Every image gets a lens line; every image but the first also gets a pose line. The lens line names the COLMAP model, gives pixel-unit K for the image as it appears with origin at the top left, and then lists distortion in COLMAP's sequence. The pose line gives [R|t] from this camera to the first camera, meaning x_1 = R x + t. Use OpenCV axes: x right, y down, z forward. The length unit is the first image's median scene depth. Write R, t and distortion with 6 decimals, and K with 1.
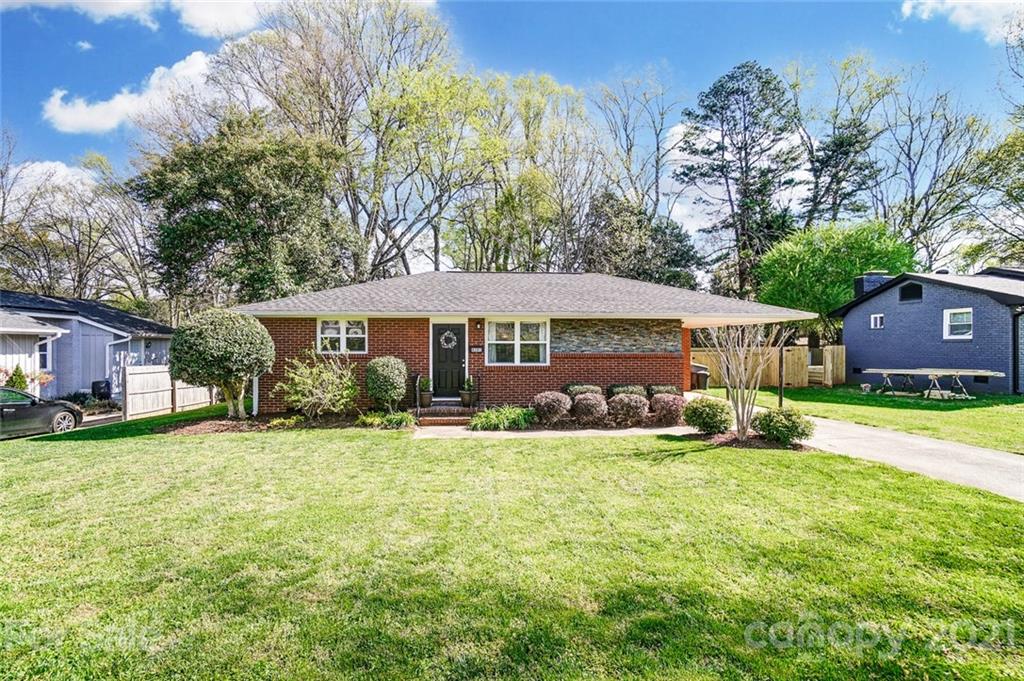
lens RADIAL K [[480.2, 0, 512.0], [0, 480.2, 340.5], [0, 0, 1]] dist [-0.013921, 0.000562]
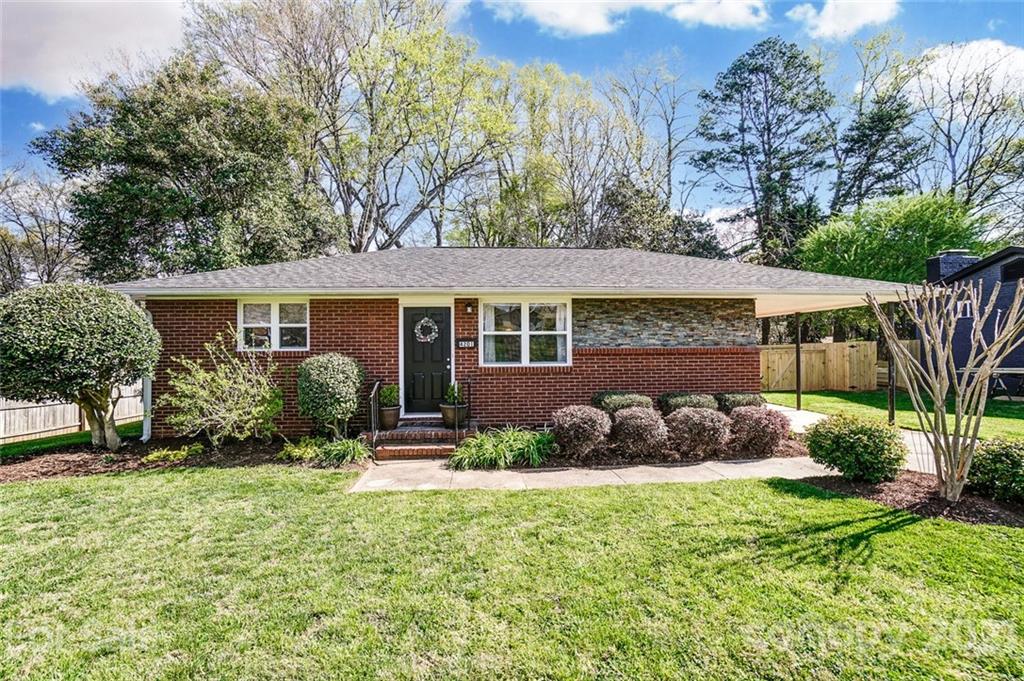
lens RADIAL K [[480.2, 0, 512.0], [0, 480.2, 340.5], [0, 0, 1]] dist [-0.013921, 0.000562]
pose [[0.999860, -0.009094, -0.014062, 0.001552], [0.009012, 0.999942, -0.005918, 0.018307], [0.014115, 0.005790, 0.999884, 0.292459]]
